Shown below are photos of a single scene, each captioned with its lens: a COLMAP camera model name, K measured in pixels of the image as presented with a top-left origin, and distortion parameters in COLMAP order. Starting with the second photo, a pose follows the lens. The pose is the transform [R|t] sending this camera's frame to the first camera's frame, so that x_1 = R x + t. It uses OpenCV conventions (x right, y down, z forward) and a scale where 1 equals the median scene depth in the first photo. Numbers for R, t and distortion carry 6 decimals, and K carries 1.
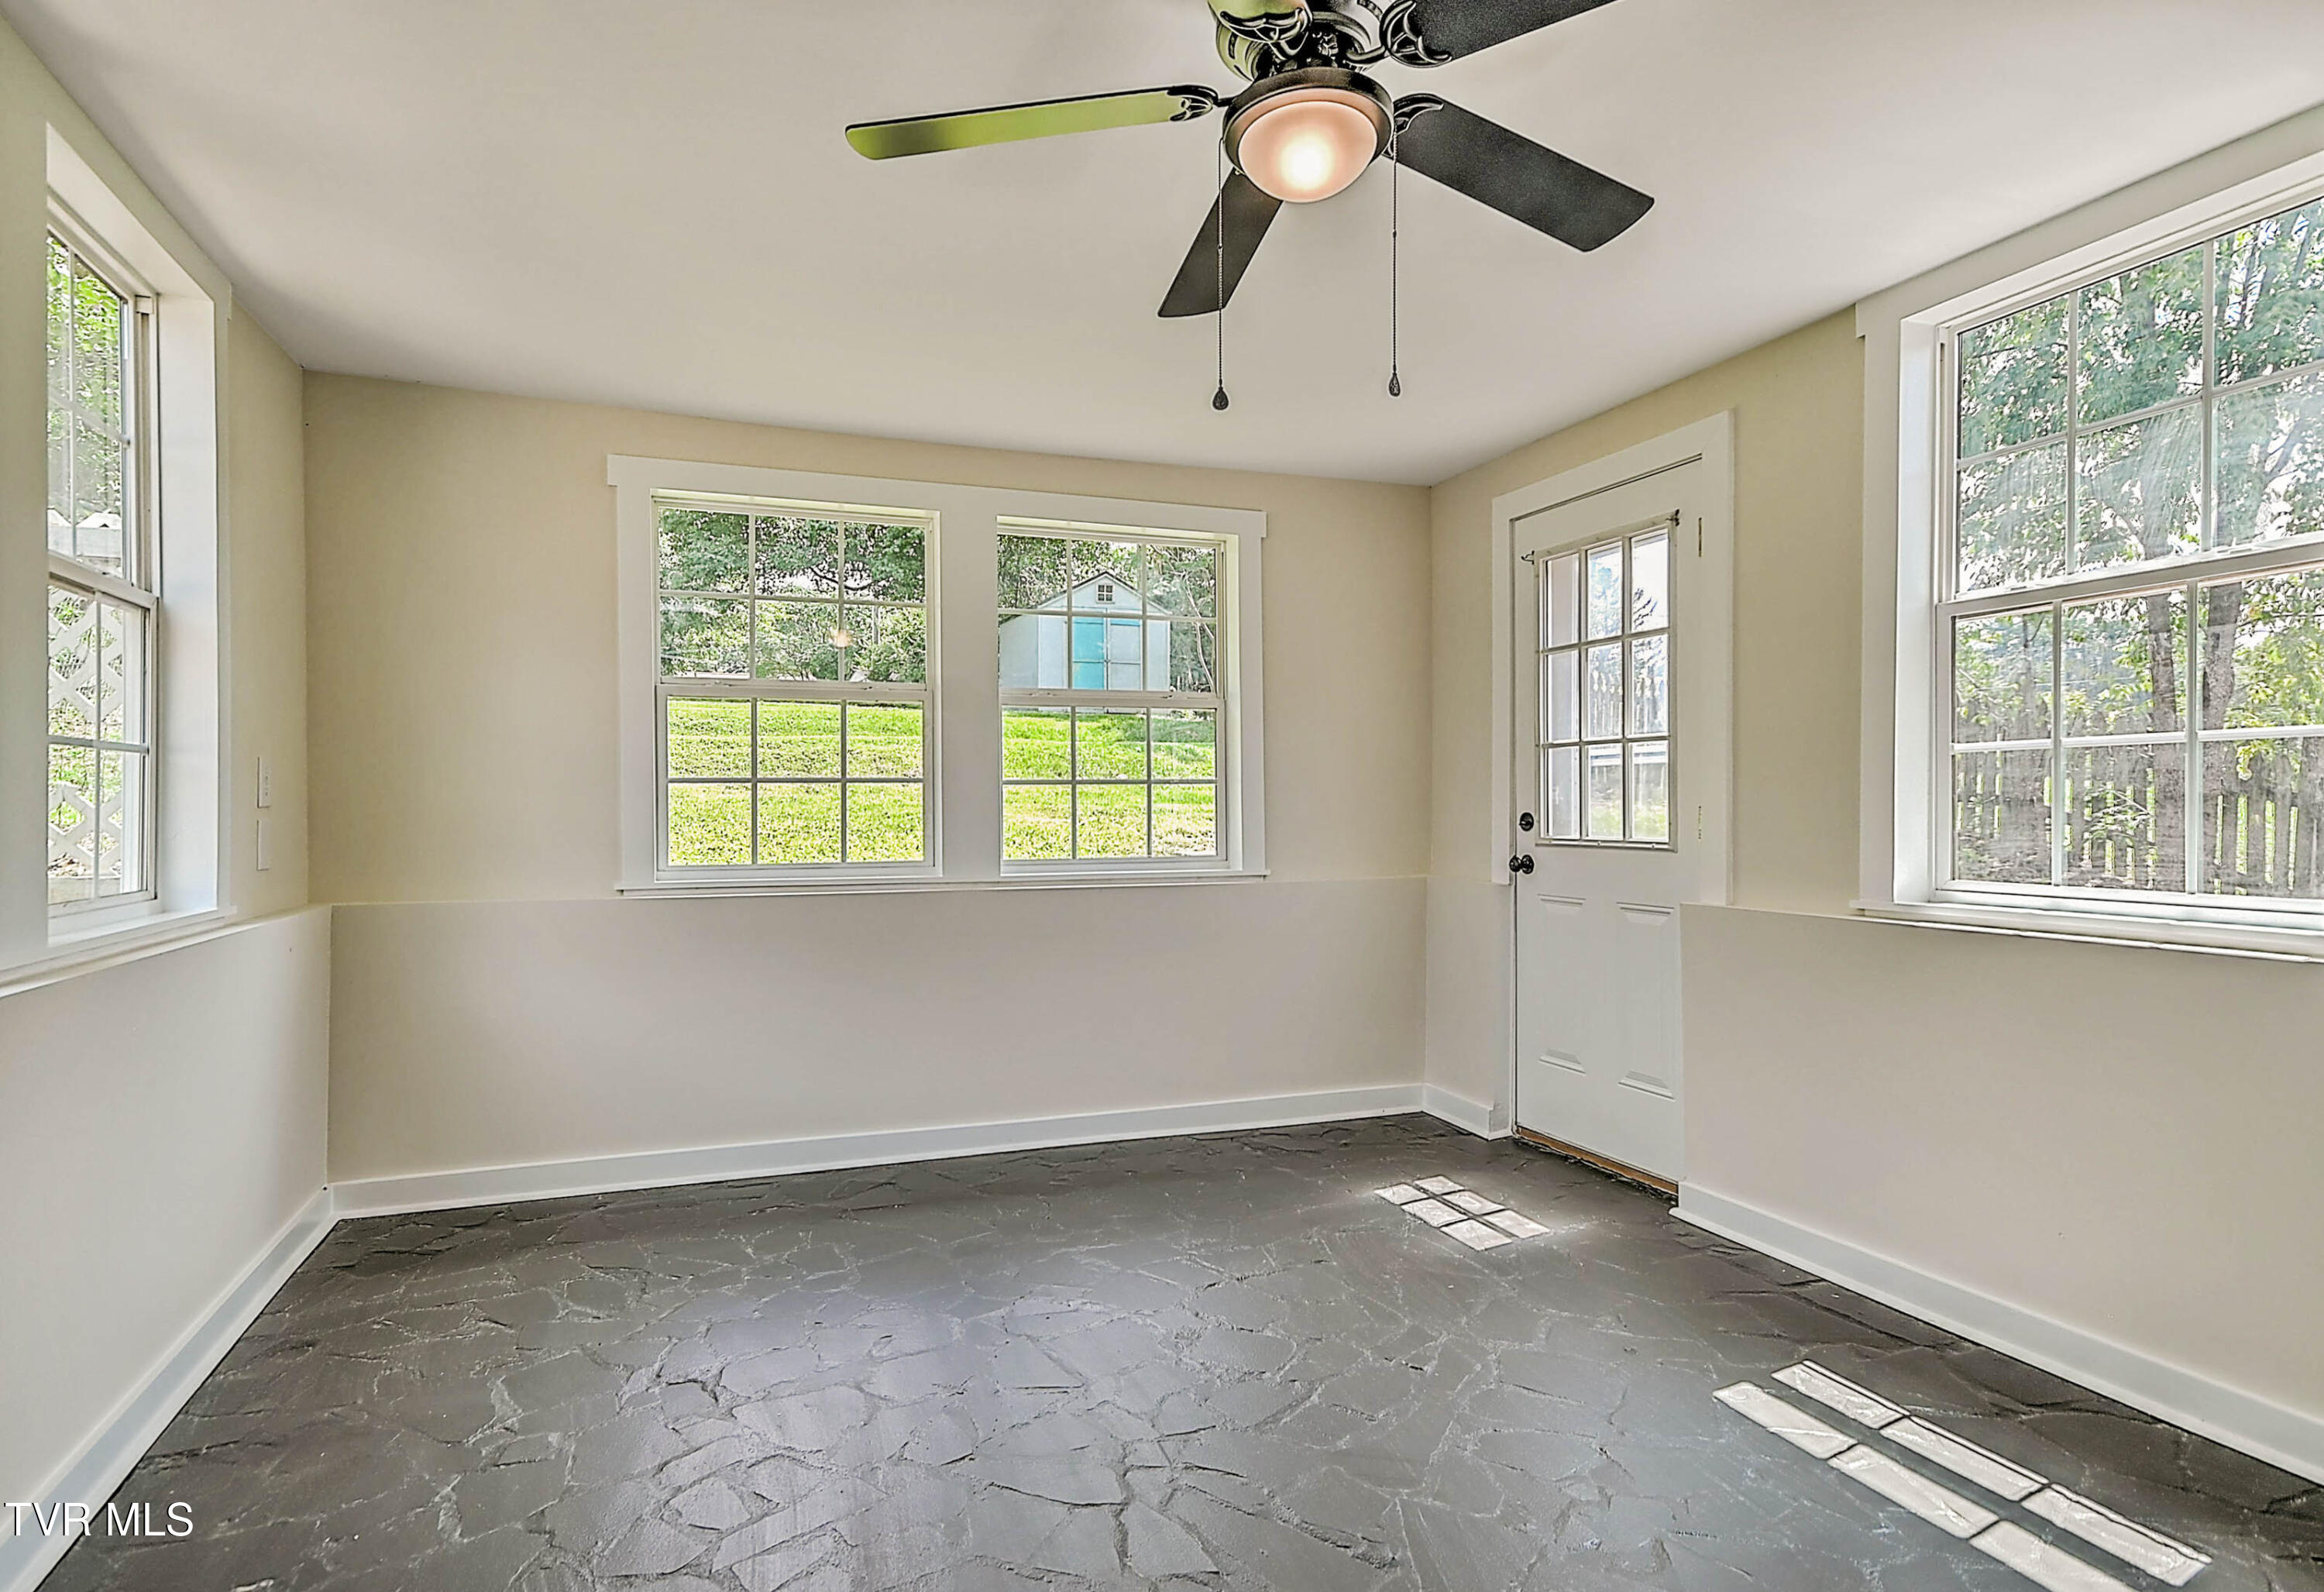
lens RADIAL K [[1246.7, 0, 1154.7], [0, 1246.7, 808.1], [0, 0, 1]] dist [0.029268, 0.001698]
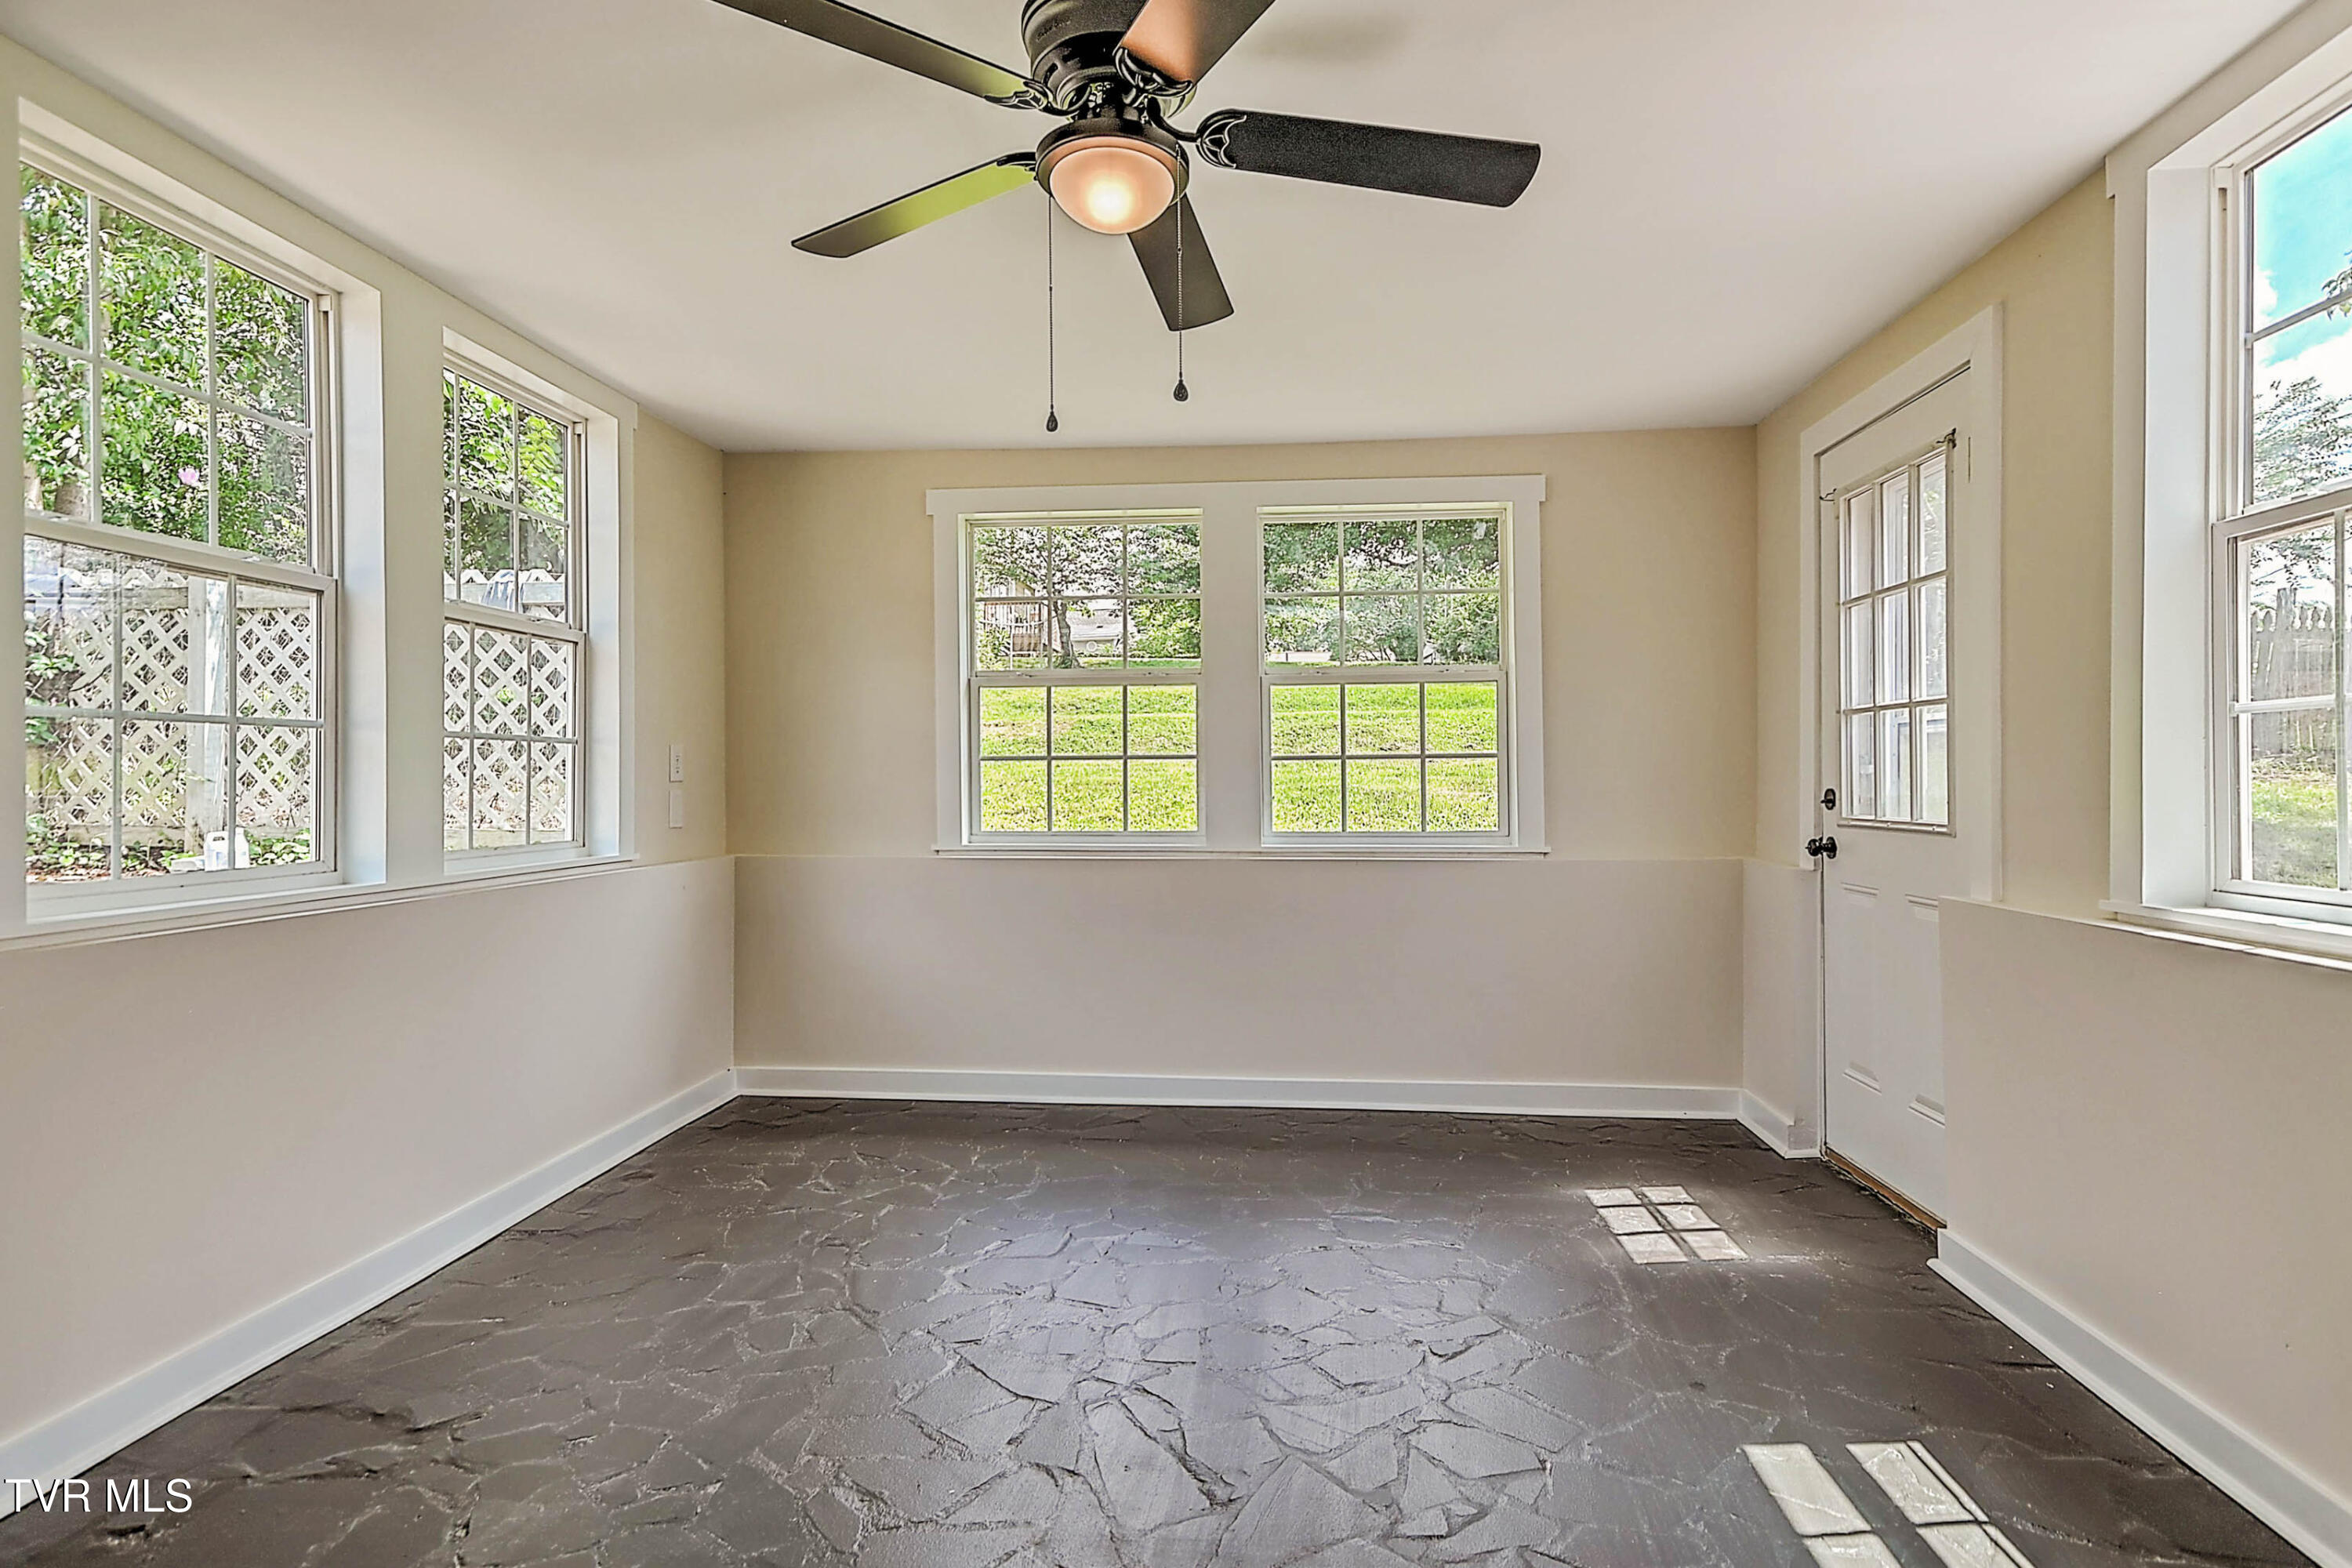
lens RADIAL K [[1241.1, 0, 1179.1], [0, 1241.1, 773.0], [0, 0, 1]] dist [0.026834, 0.003393]
pose [[0.904997, -0.001665, -0.425415, 0.285564], [-0.000583, 0.999987, -0.005154, -0.002678], [0.425418, 0.004913, 0.904984, 0.017377]]
